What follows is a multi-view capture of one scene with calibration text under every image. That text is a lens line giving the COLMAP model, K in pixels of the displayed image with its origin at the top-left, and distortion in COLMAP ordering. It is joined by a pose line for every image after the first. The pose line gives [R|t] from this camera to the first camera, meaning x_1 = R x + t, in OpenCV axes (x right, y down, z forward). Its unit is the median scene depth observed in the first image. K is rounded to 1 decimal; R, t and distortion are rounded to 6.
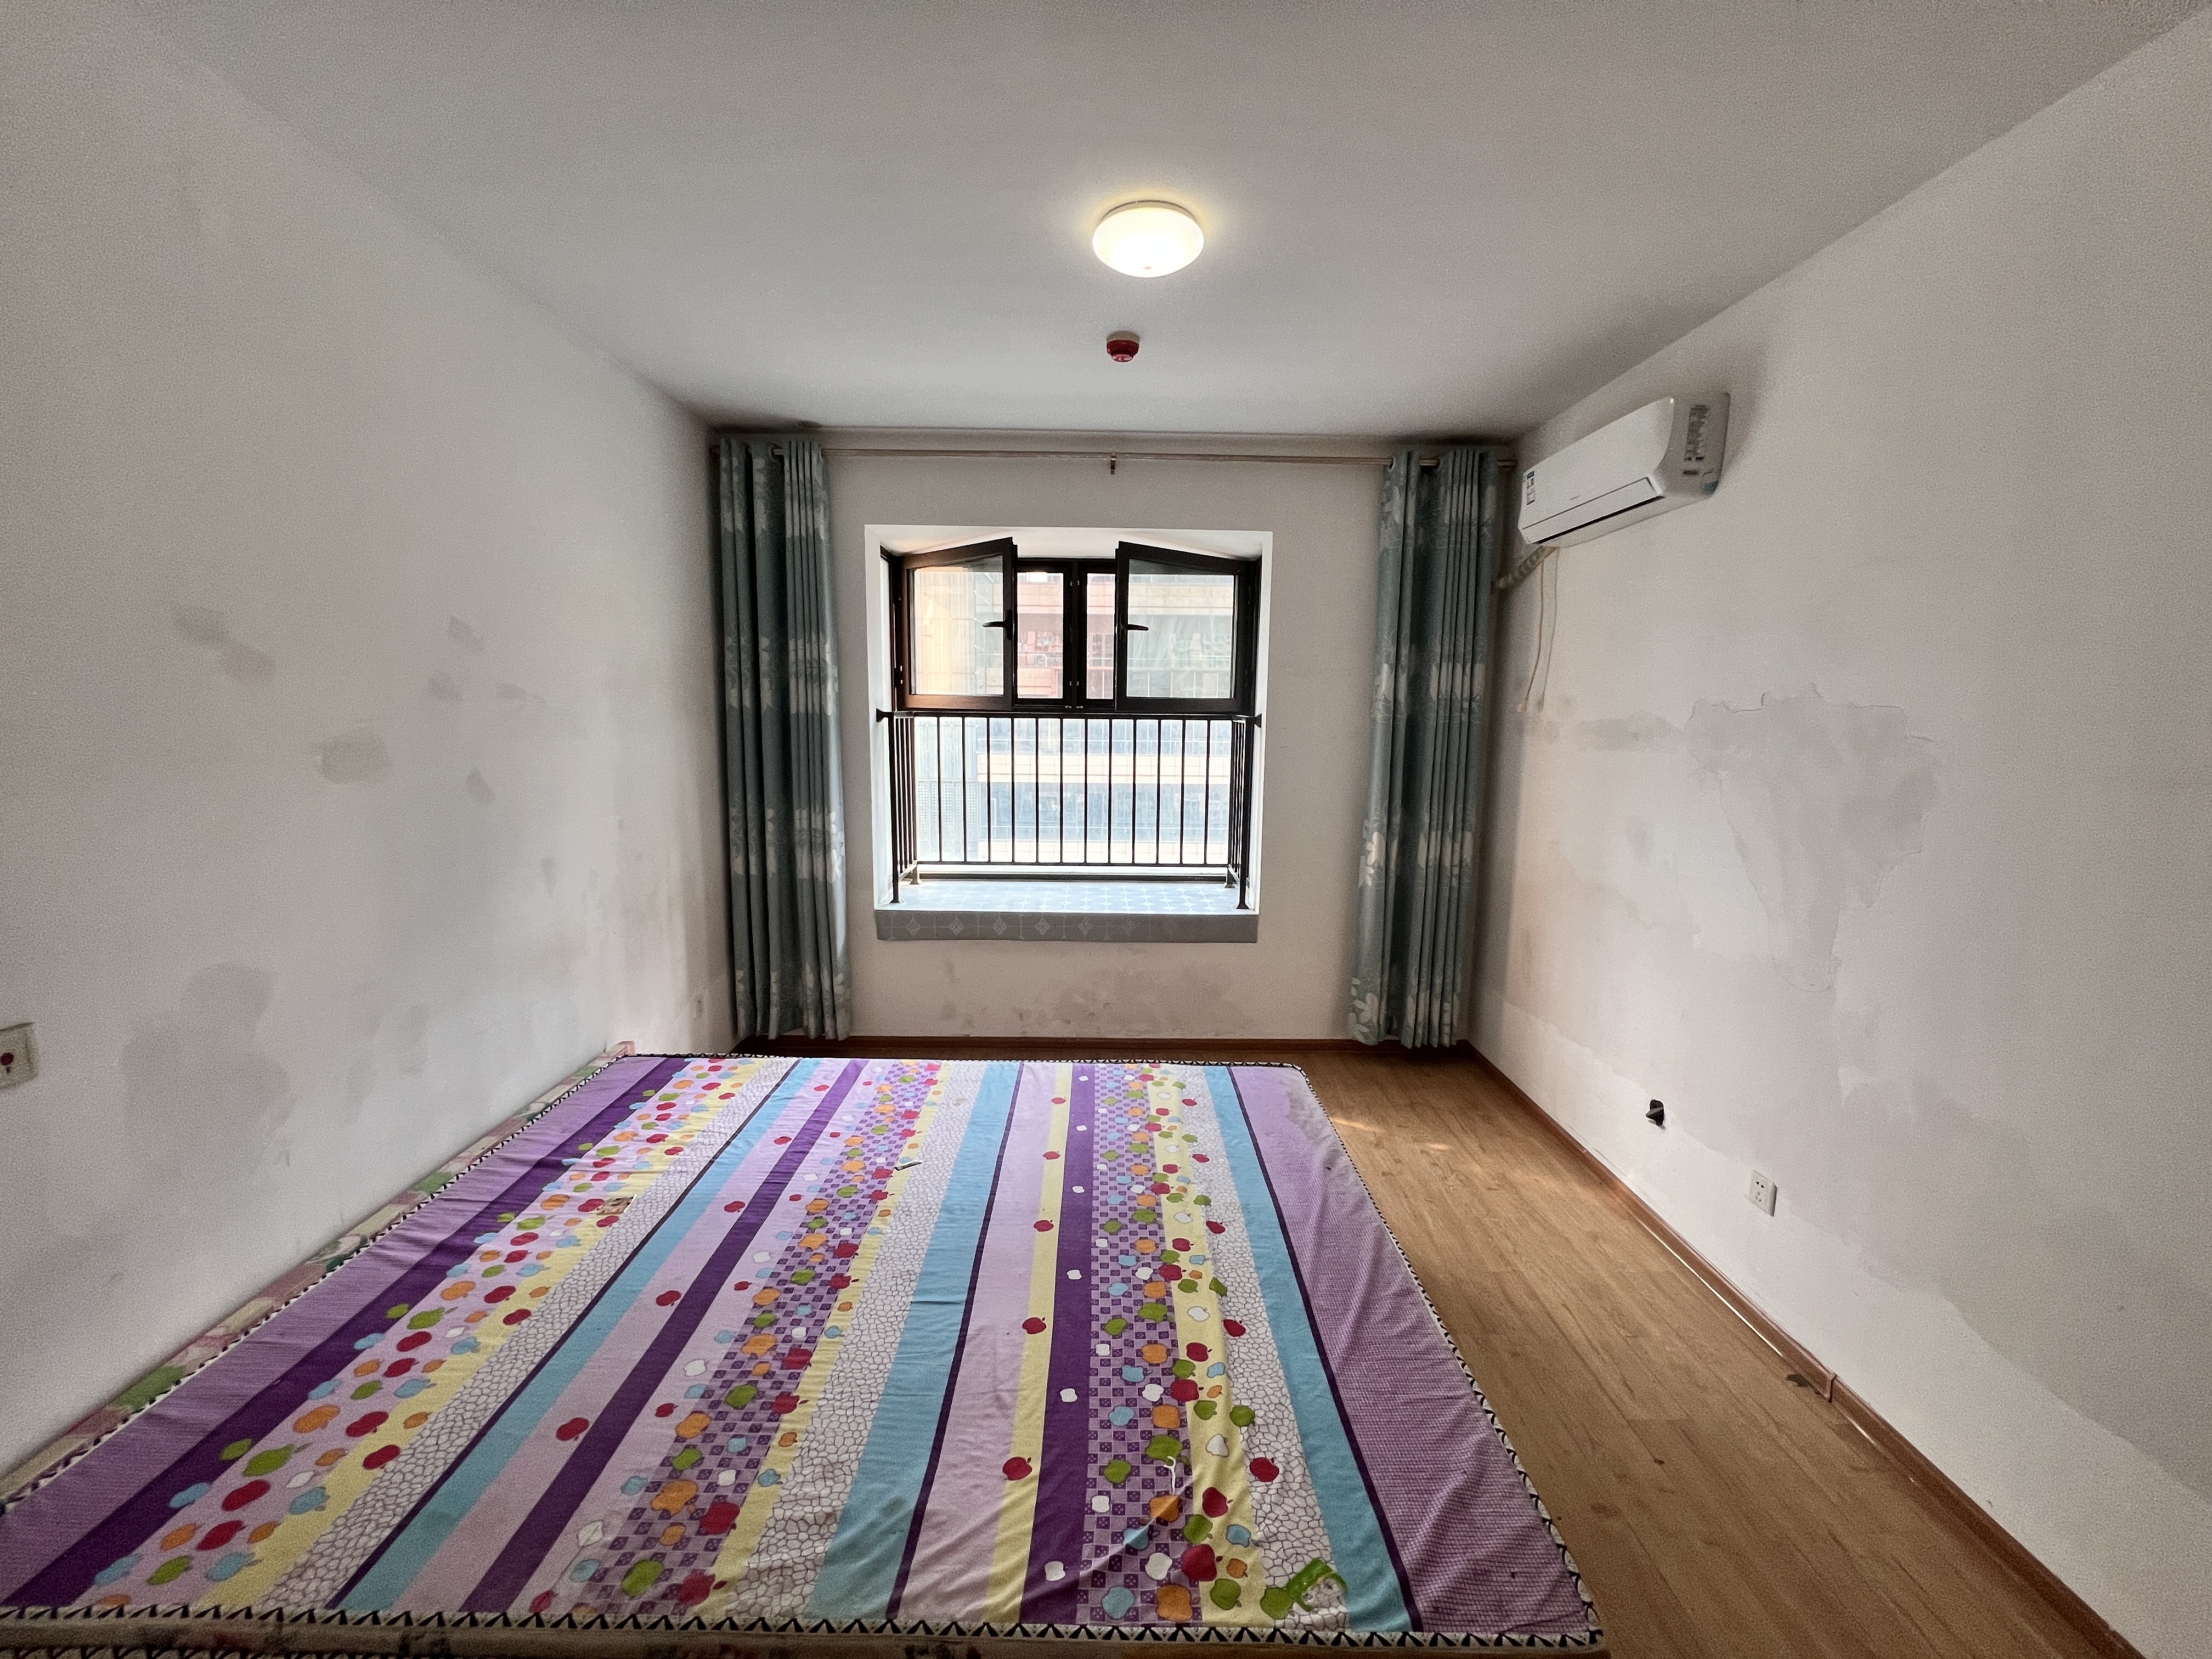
lens RADIAL K [[890.5, 0, 1106.0], [0, 890.5, 829.5], [0, 0, 1]] dist [0.001216, 0.000253]
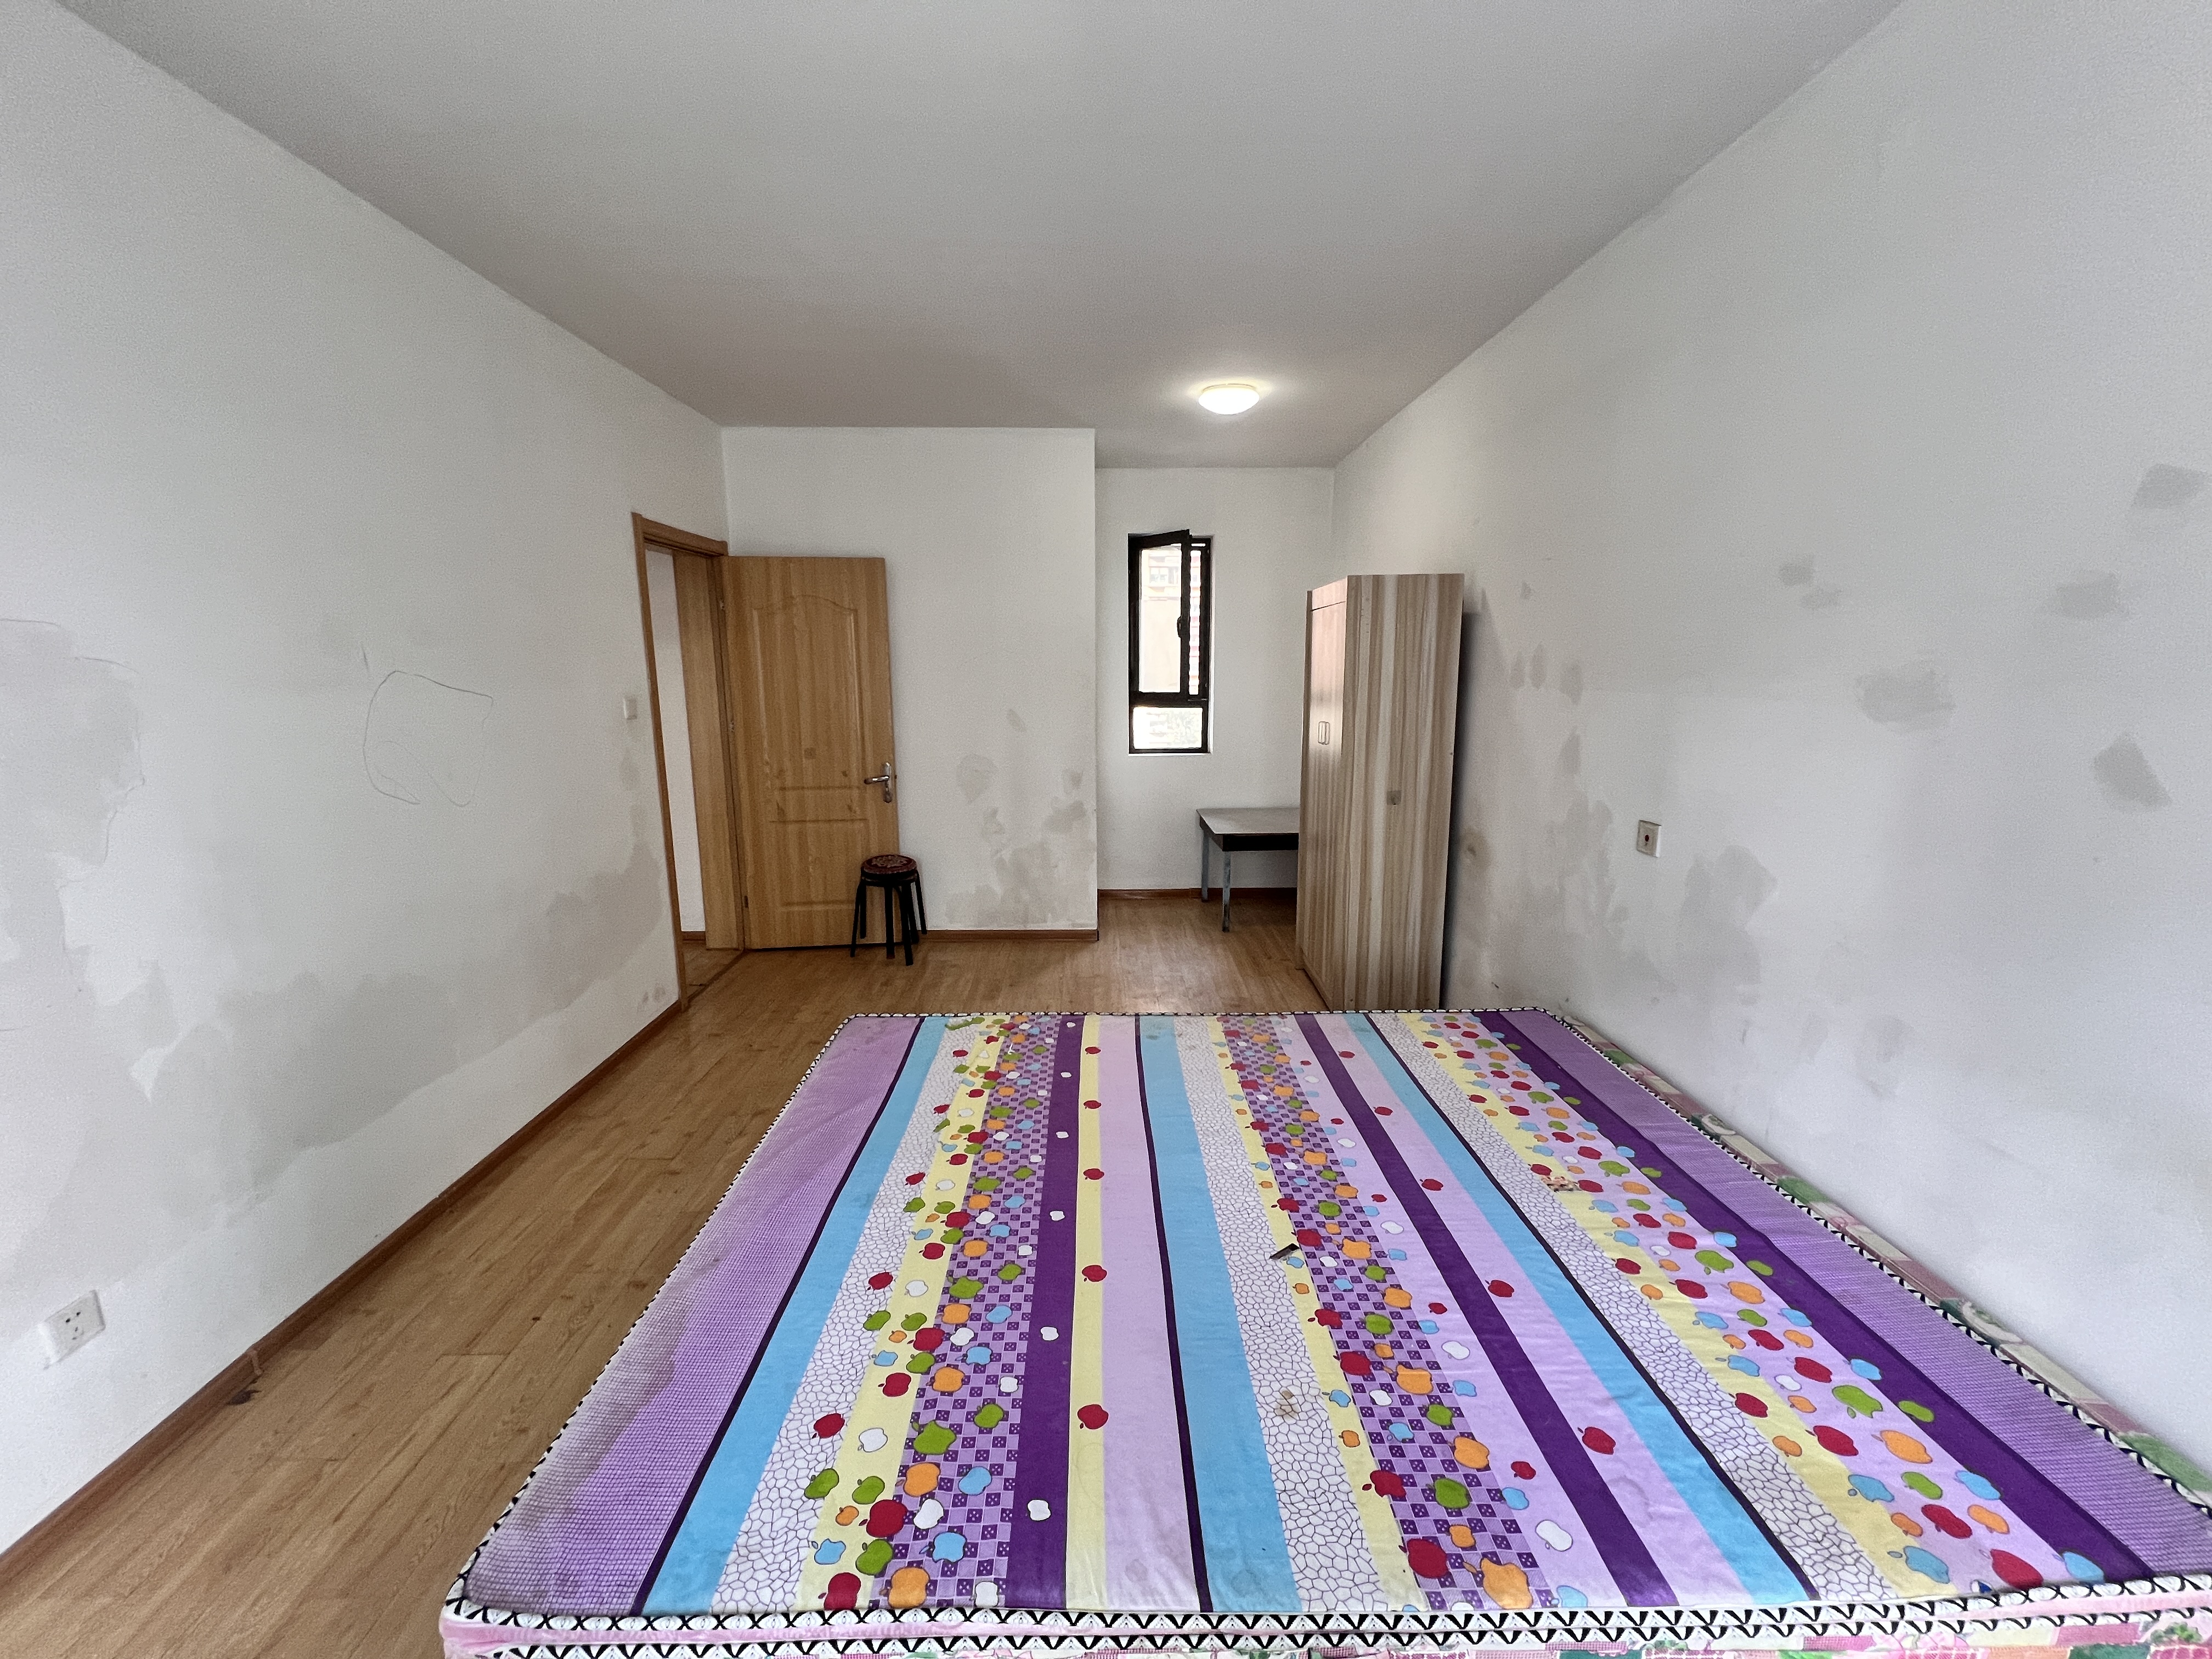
lens RADIAL K [[890.5, 0, 1106.0], [0, 890.5, 829.5], [0, 0, 1]] dist [0.001216, 0.000253]
pose [[-0.999917, -0.004969, -0.011902, -0.074016], [-0.008502, 0.947850, 0.318604, -0.233217], [0.009698, 0.318679, -0.947813, 1.907473]]
